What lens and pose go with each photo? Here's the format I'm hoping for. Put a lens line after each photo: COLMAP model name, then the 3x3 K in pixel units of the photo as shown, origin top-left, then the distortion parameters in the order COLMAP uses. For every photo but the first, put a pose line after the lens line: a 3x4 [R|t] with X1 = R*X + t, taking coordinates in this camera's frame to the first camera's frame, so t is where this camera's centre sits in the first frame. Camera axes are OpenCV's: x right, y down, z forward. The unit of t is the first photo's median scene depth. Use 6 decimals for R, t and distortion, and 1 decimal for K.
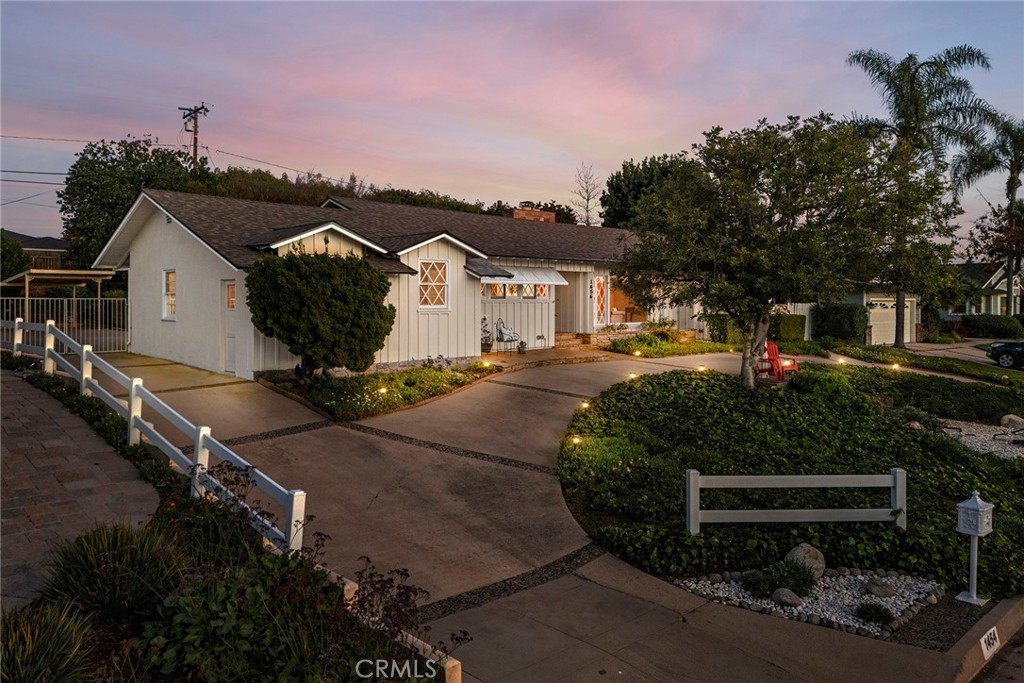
lens RADIAL K [[722.8, 0, 515.3], [0, 722.8, 306.3], [0, 0, 1]] dist [0.047653, -0.041875]
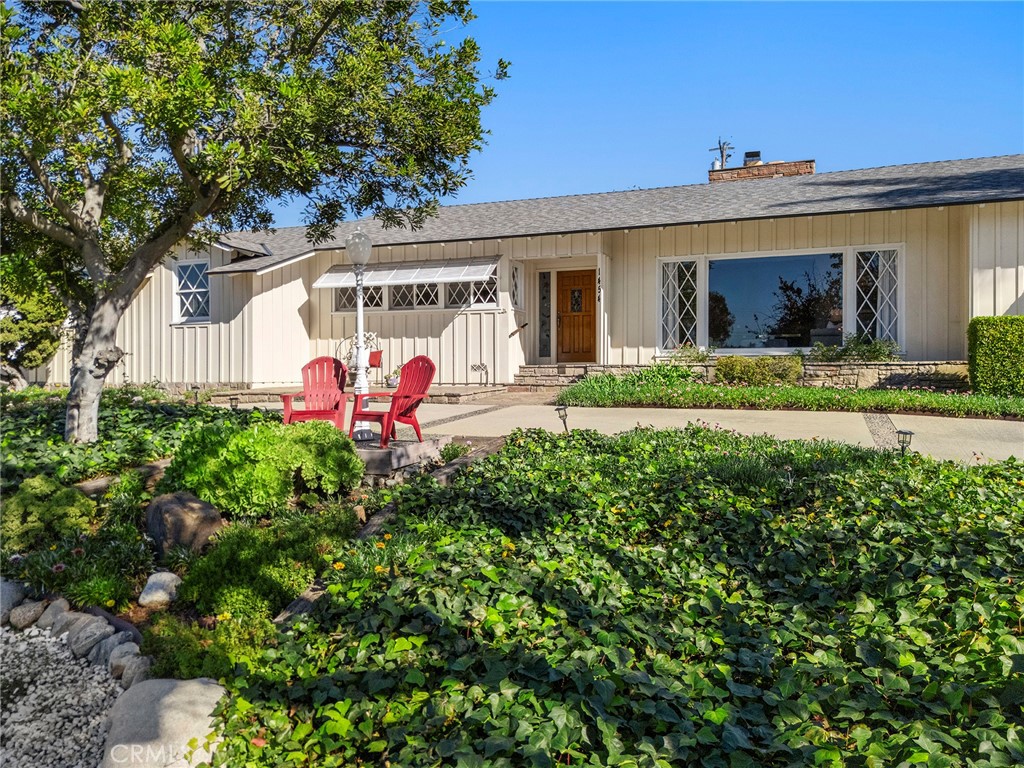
lens RADIAL K [[719.7, 0, 512.0], [0, 719.7, 384.0], [0, 0, 1]] dist [0.065380, -0.089413]
pose [[0.478106, 0.010033, -0.878245, 0.770345], [-0.002048, 0.999945, 0.010308, 0.064240], [0.878300, -0.003129, 0.478100, 0.919384]]
